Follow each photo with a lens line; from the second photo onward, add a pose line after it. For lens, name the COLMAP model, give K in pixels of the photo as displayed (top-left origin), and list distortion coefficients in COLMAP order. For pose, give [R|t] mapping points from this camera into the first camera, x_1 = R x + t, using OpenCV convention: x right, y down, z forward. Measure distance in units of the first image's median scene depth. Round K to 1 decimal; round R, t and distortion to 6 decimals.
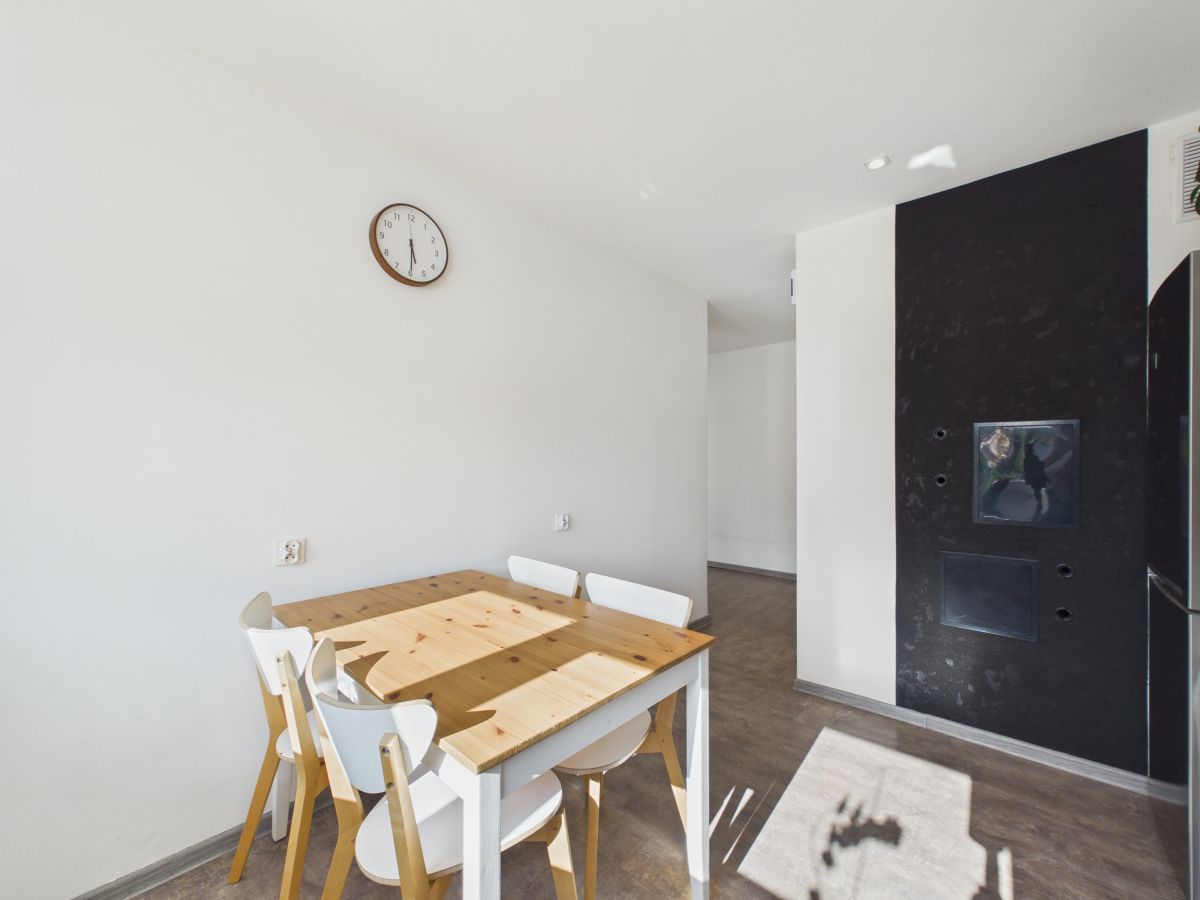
lens RADIAL K [[482.4, 0, 601.4], [0, 482.4, 463.7], [0, 0, 1]] dist [-0.001435, -0.000368]
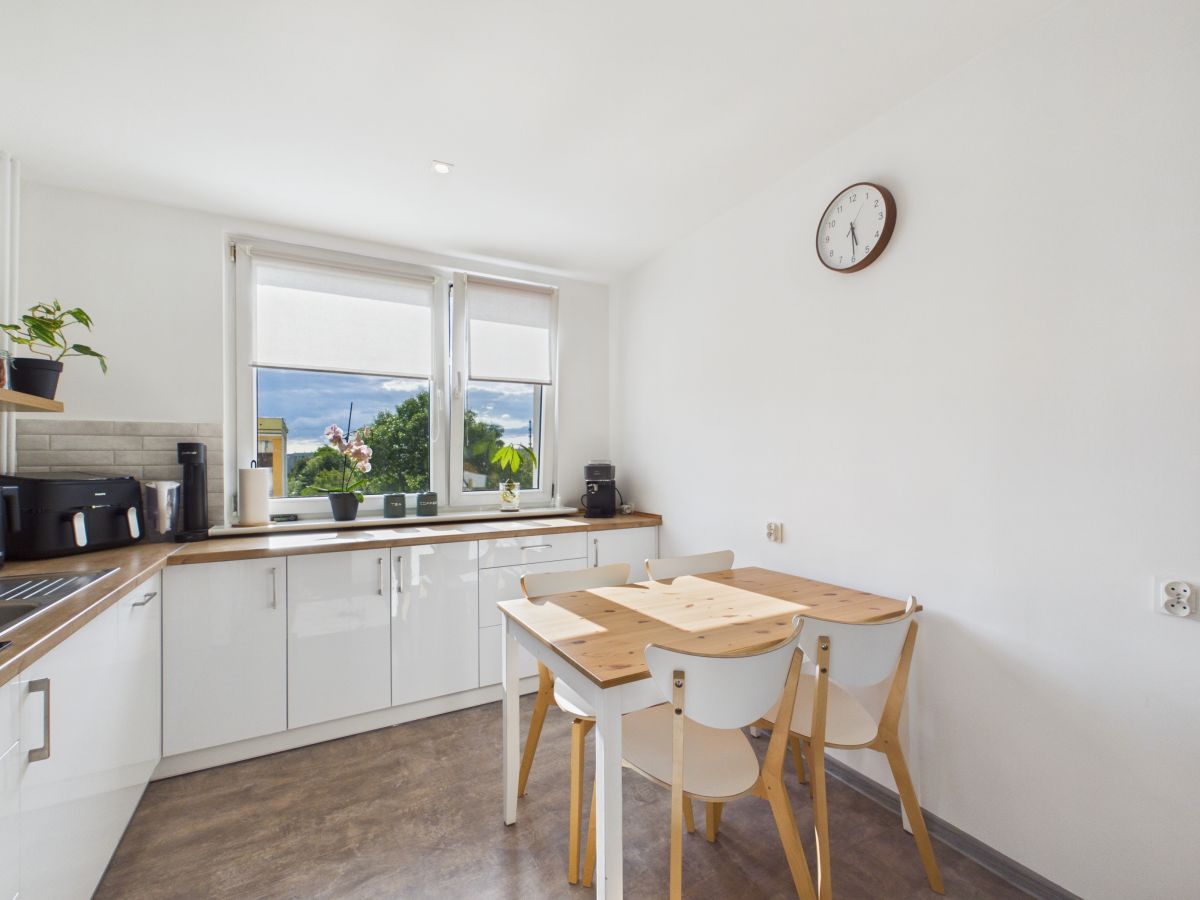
lens RADIAL K [[524.0, 0, 598.8], [0, 524.0, 463.2], [0, 0, 1]] dist [-0.001213, -0.000248]
pose [[-0.328784, 0.002735, -0.944401, 0.943920], [-0.001480, 0.999993, 0.003411, -0.005695], [0.944404, 0.002519, -0.328778, 1.144769]]
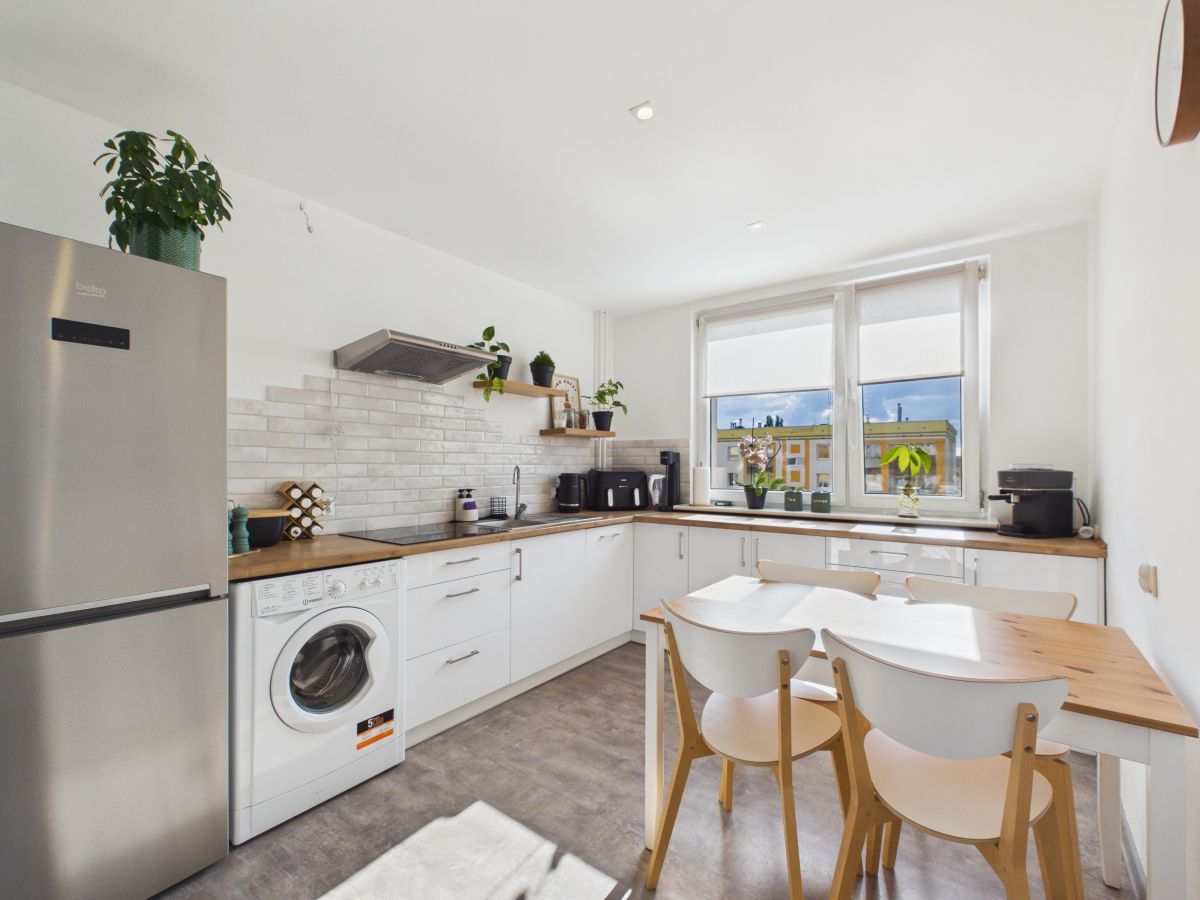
lens RADIAL K [[524.0, 0, 598.8], [0, 524.0, 463.2], [0, 0, 1]] dist [-0.001213, -0.000248]
pose [[-0.996653, -0.004869, -0.081606, 0.392333], [-0.005269, 0.999975, 0.004691, -0.012258], [0.081581, 0.005106, -0.996654, 2.023212]]
